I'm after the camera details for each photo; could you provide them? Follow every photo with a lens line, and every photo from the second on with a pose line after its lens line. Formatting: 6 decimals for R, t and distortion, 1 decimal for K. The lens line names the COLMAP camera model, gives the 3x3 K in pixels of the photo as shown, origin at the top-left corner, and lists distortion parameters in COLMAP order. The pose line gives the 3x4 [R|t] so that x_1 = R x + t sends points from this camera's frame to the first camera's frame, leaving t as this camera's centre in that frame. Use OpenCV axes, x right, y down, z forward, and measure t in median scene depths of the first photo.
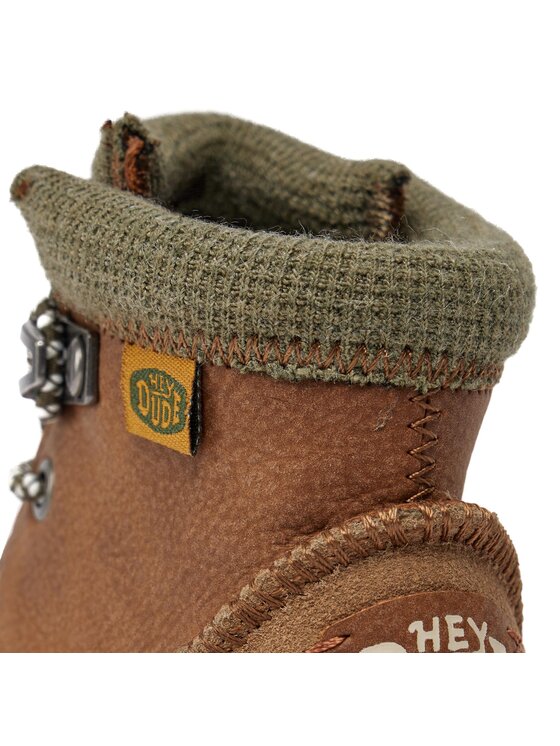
lens RADIAL K [[3569.1, 0, 280.0], [0, 3569.1, 373.5], [0, 0, 1]] dist [-0.057712, 0.000000]
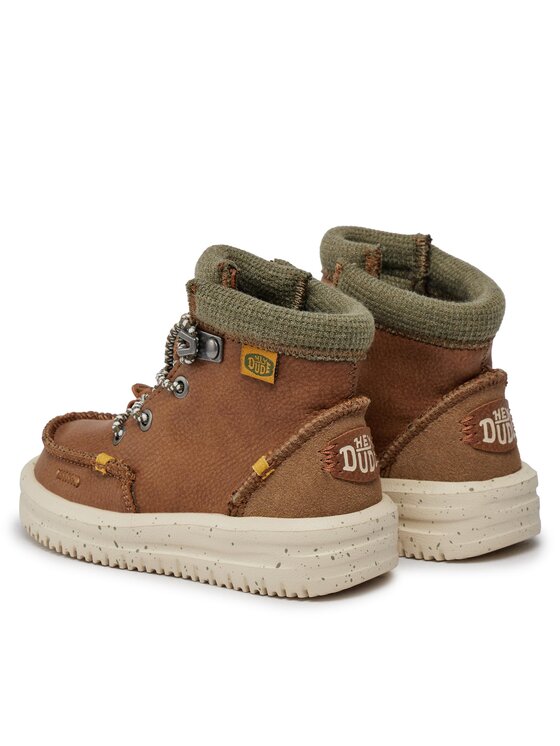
lens RADIAL K [[3569.1, 0, 280.0], [0, 3569.1, 372.9], [0, 0, 1]] dist [-0.057712, 0.000000]
pose [[0.912165, -0.043972, 0.407457, -1.238627], [-0.013394, 0.990497, 0.136877, -0.395604], [-0.409603, -0.130312, 0.902908, -1.697195]]
